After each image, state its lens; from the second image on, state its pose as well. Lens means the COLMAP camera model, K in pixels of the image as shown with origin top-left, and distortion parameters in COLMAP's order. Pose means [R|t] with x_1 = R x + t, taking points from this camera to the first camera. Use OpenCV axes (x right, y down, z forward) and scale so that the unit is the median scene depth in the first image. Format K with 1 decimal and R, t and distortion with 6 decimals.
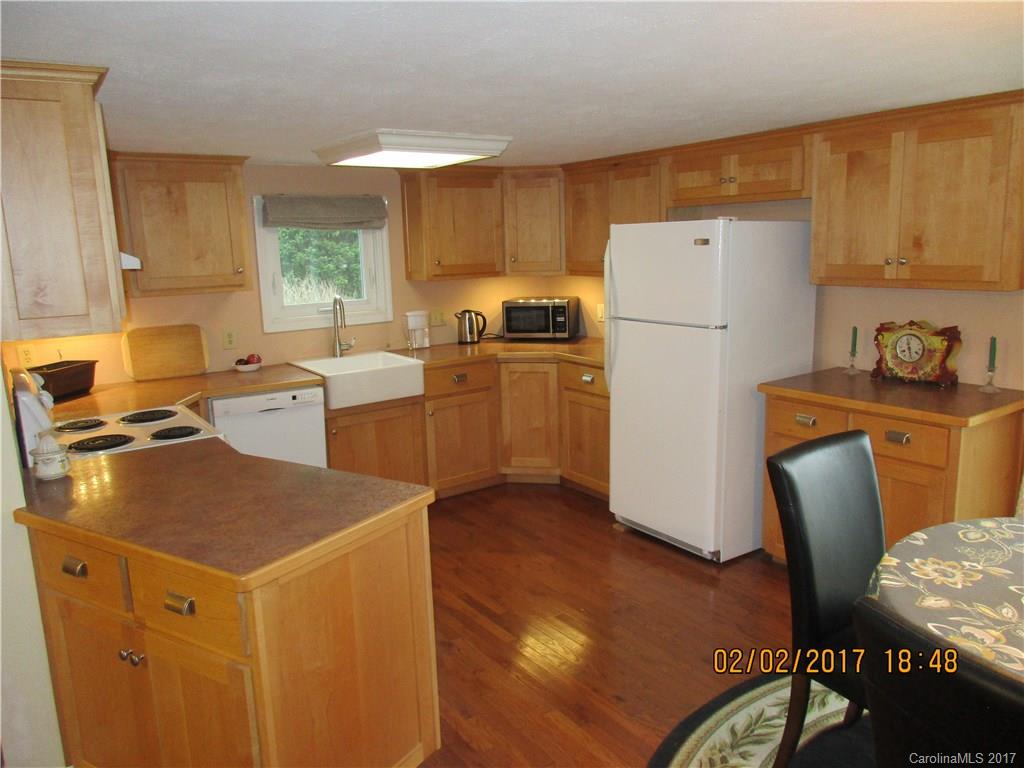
lens RADIAL K [[762.7, 0, 514.4], [0, 762.7, 384.0], [0, 0, 1]] dist [-0.013553, 0.007244]
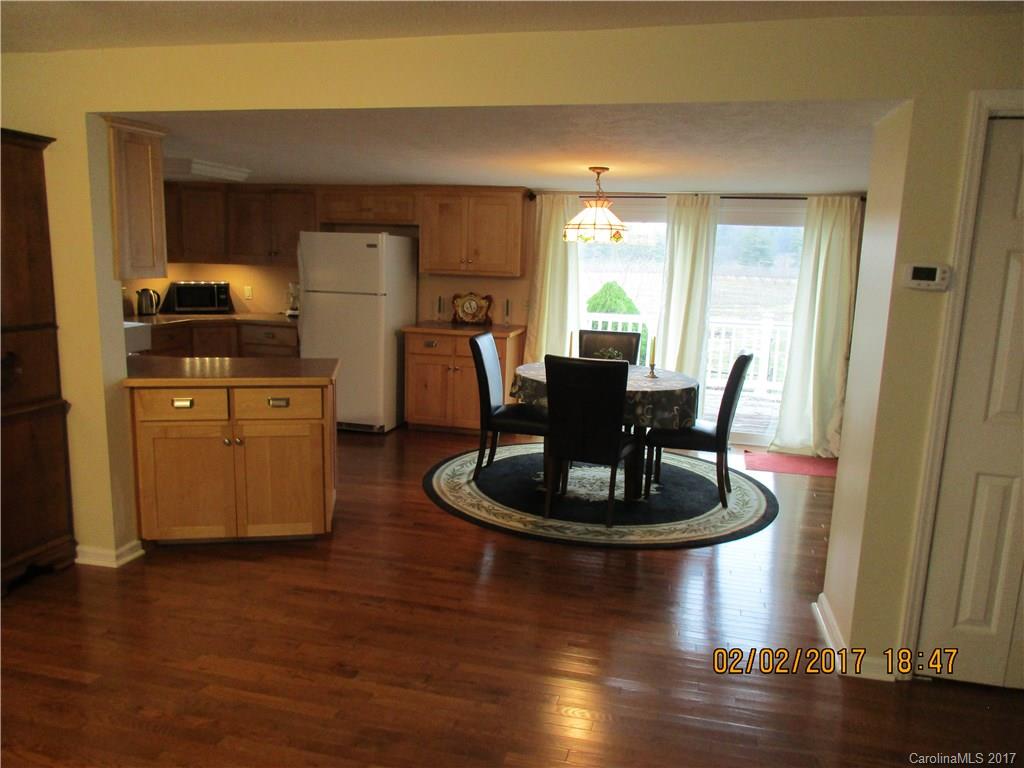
lens RADIAL K [[762.7, 0, 513.1], [0, 762.7, 380.3], [0, 0, 1]] dist [-0.013553, 0.007244]
pose [[0.745061, -0.054190, 0.664791, -0.570402], [0.067184, 0.997722, 0.006033, 0.110466], [-0.663604, 0.040168, 0.747005, -0.424041]]
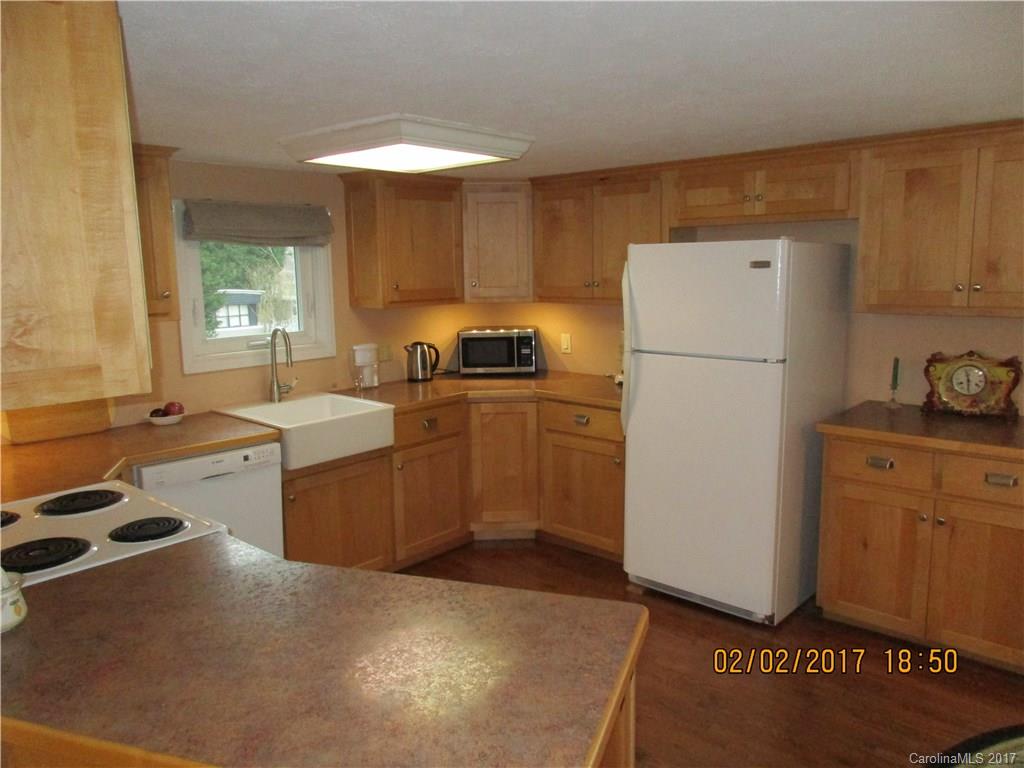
lens RADIAL K [[762.7, 0, 519.9], [0, 762.7, 385.8], [0, 0, 1]] dist [-0.013553, 0.007244]
pose [[0.972764, -0.022792, 0.230676, -0.188457], [0.030397, 0.999103, -0.029466, -0.023483], [-0.229798, 0.035676, 0.972584, 0.172555]]
